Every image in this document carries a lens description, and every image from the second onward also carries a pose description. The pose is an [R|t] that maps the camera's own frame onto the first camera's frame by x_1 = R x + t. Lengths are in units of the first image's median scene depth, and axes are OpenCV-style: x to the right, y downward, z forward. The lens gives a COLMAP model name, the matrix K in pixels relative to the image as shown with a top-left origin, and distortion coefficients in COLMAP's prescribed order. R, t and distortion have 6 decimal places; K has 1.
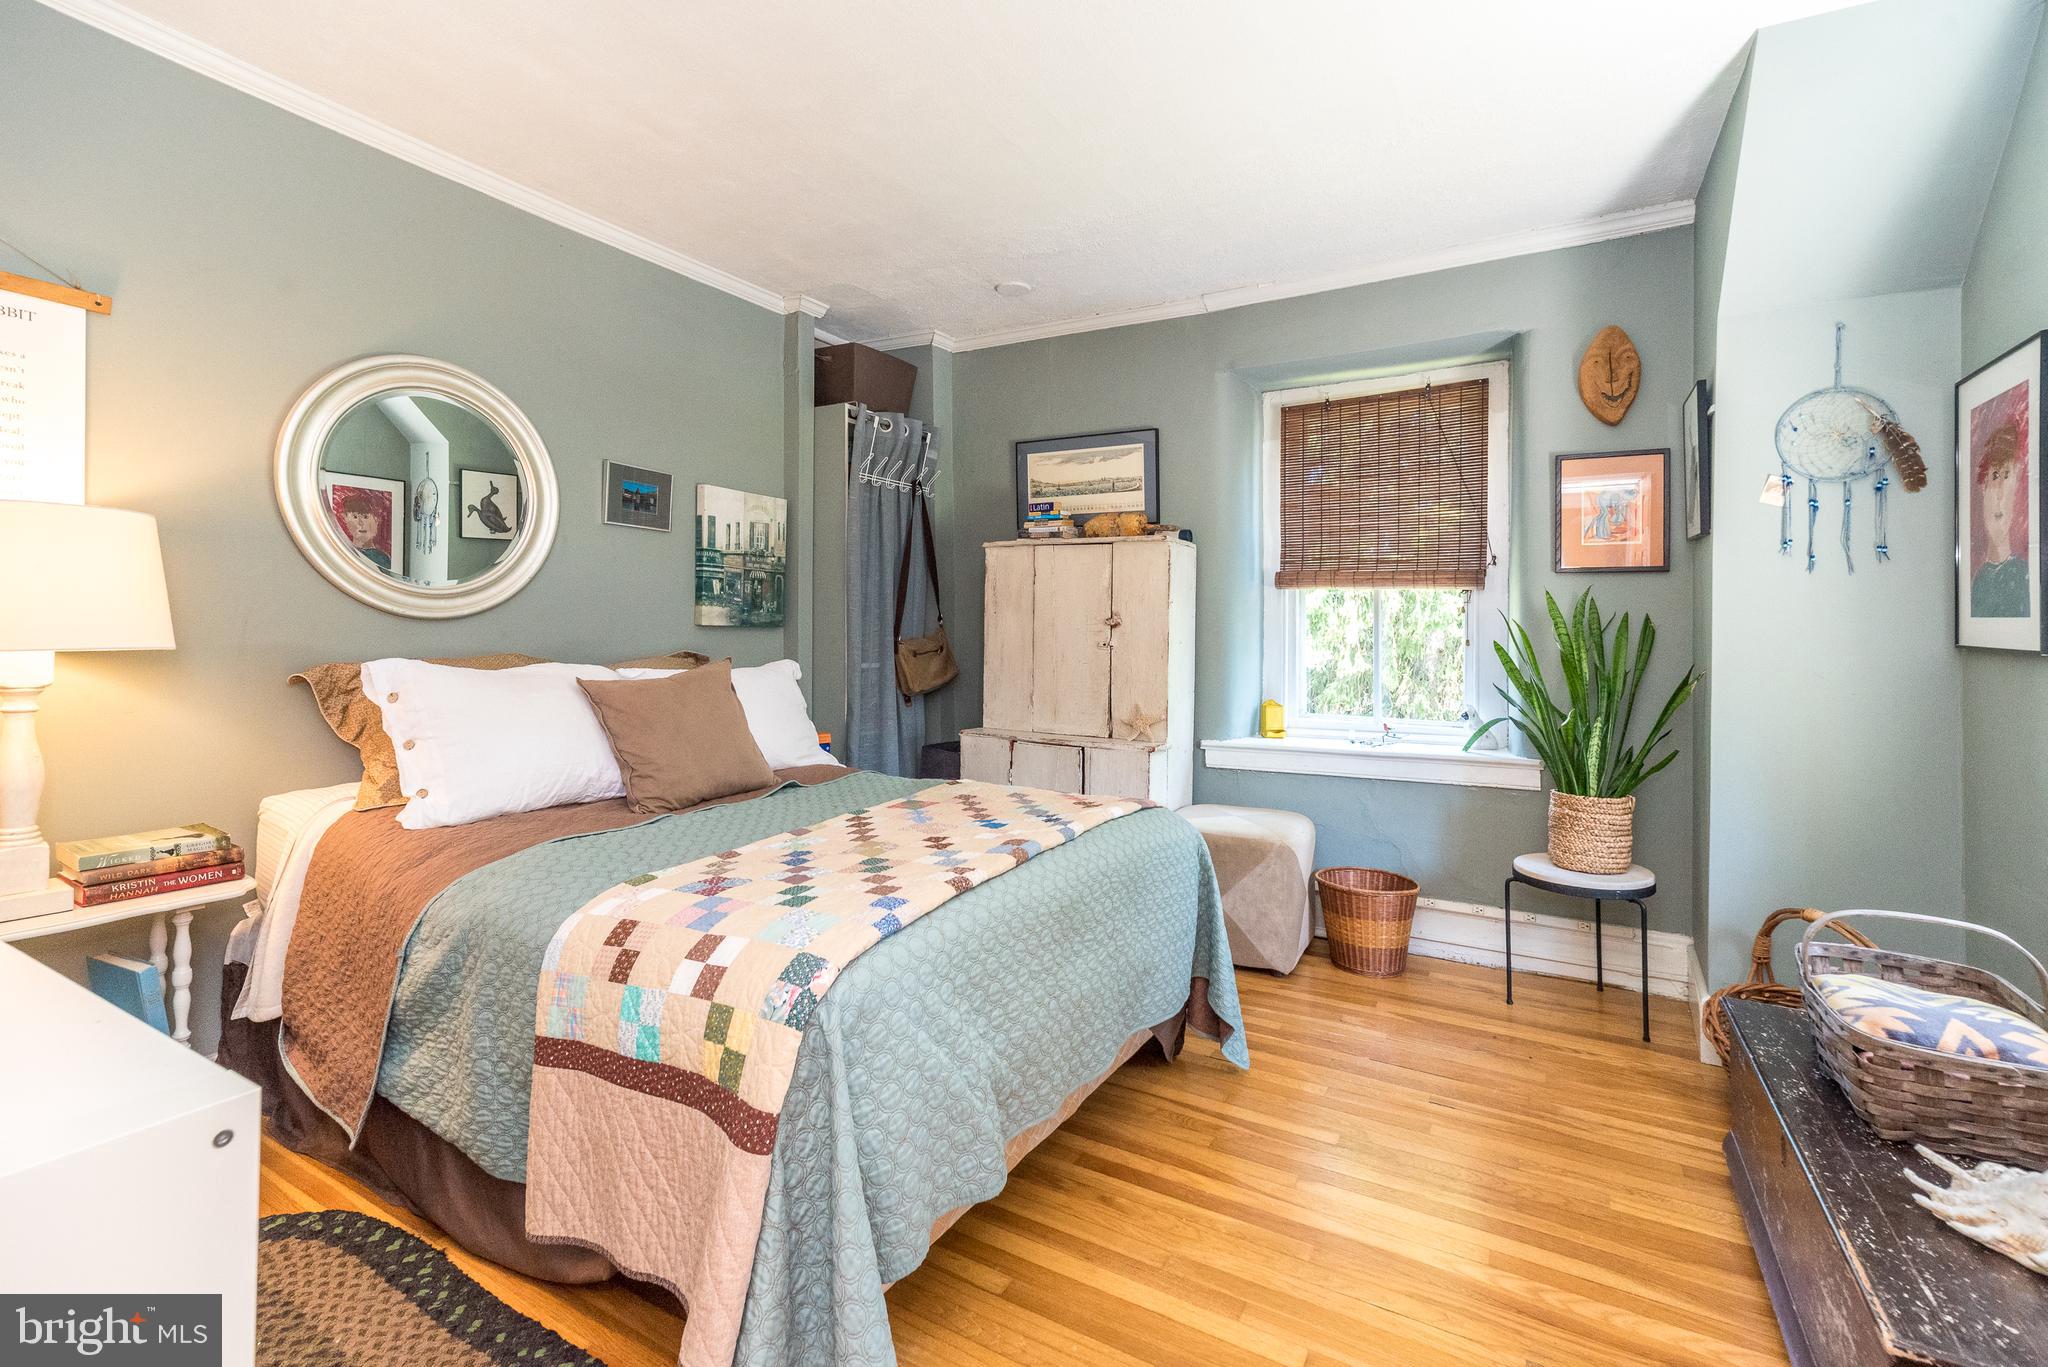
lens RADIAL K [[888.0, 0, 1018.6], [0, 888.0, 627.6], [0, 0, 1]] dist [0.002546, 0.000429]
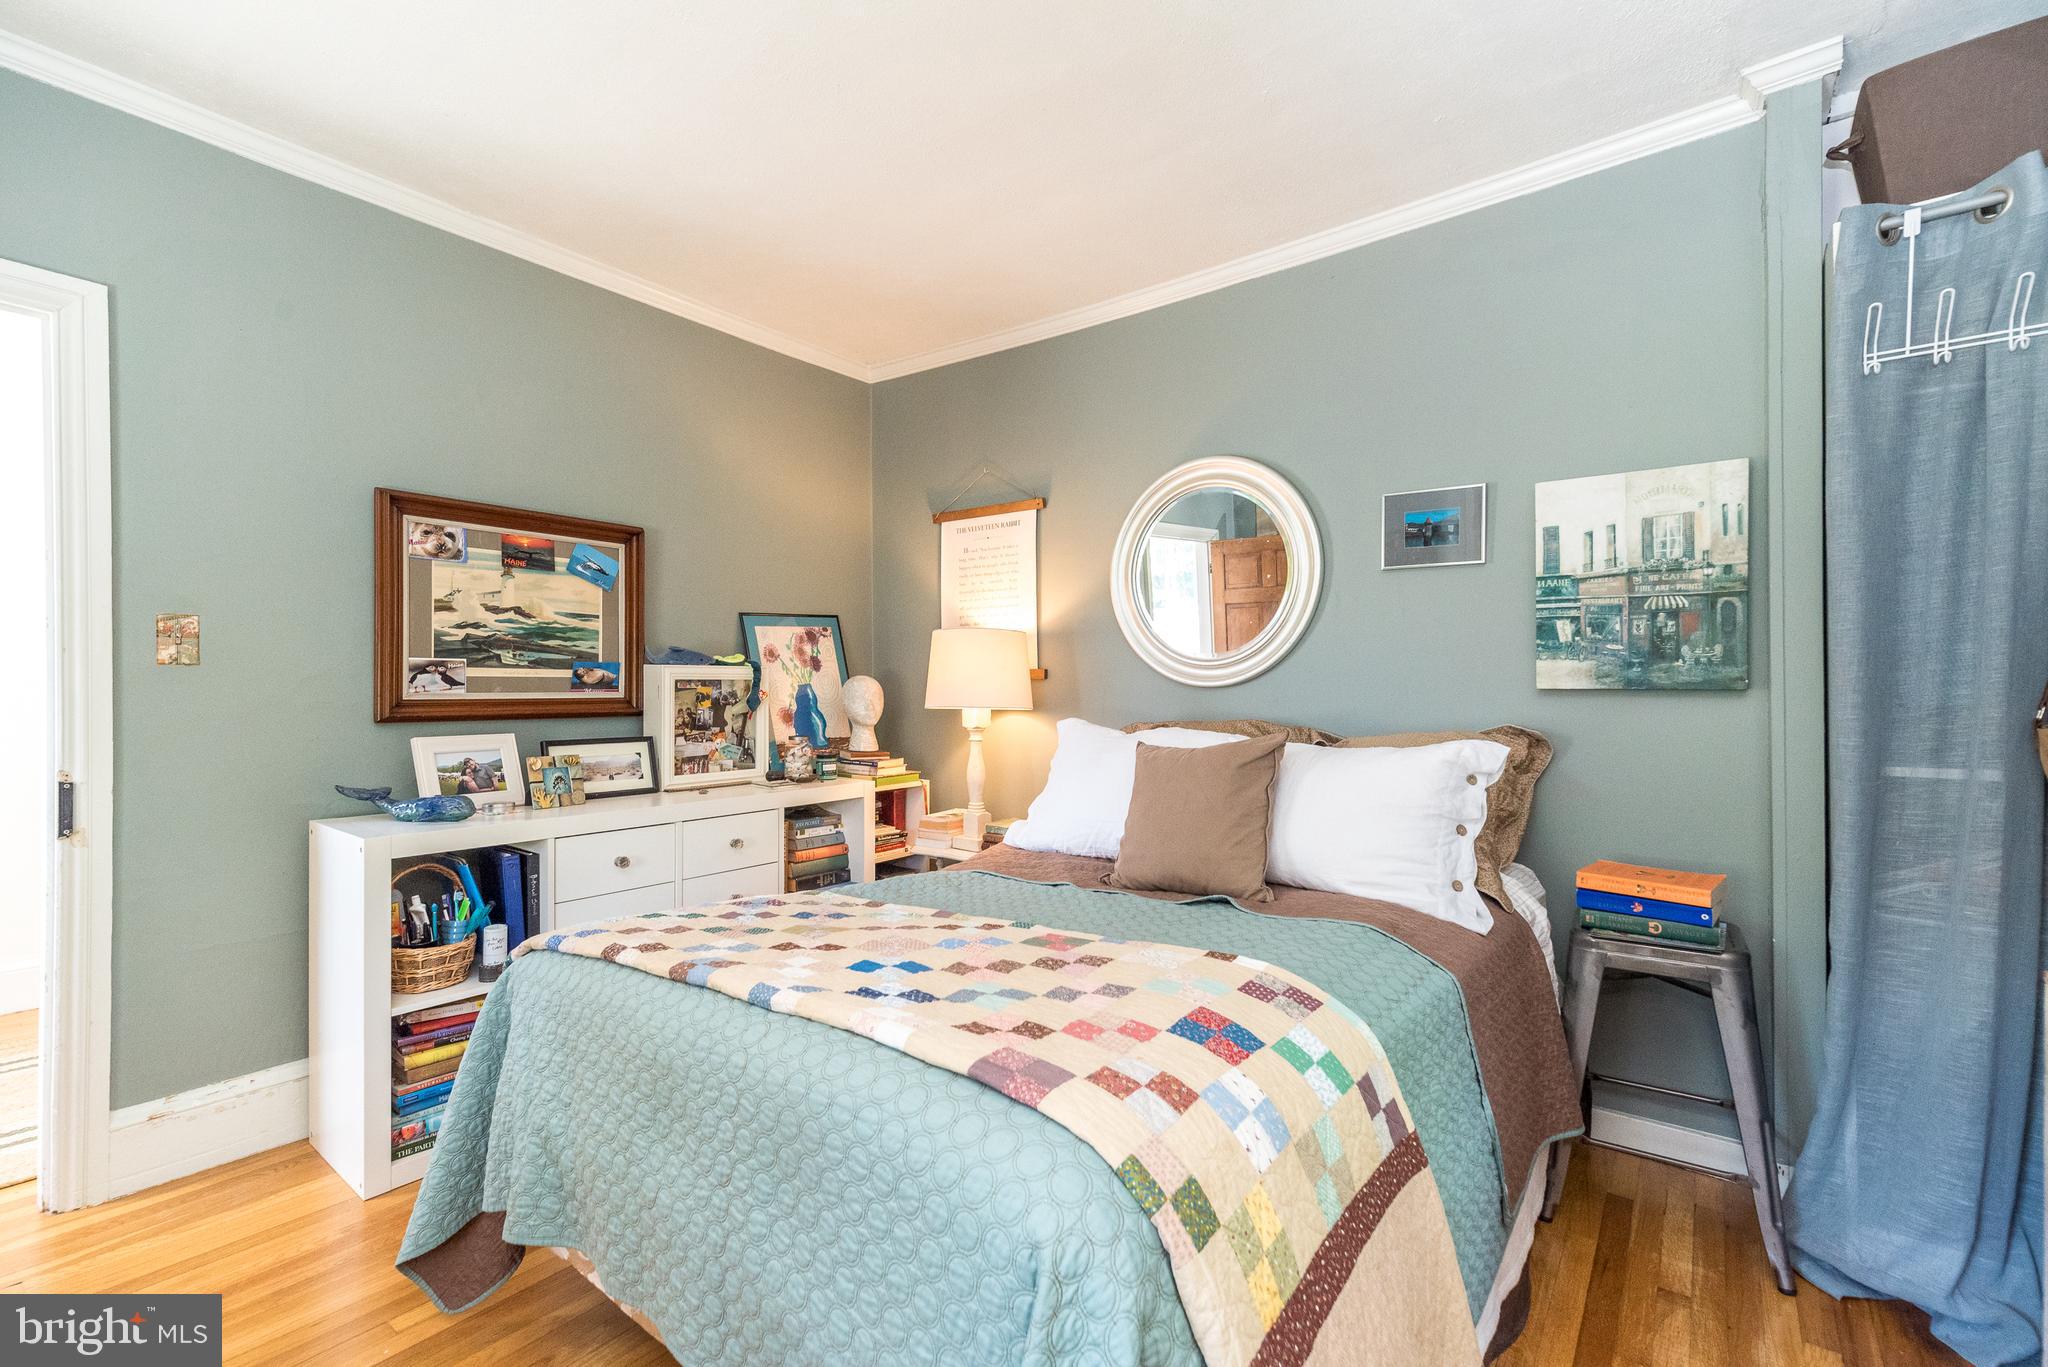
lens RADIAL K [[888.0, 0, 1019.6], [0, 888.0, 689.1], [0, 0, 1]] dist [0.002546, 0.000429]
pose [[-0.132214, -0.005559, -0.991206, 0.364691], [0.005227, 0.999966, -0.006306, -0.000070], [0.991207, -0.006015, -0.132180, 0.666602]]
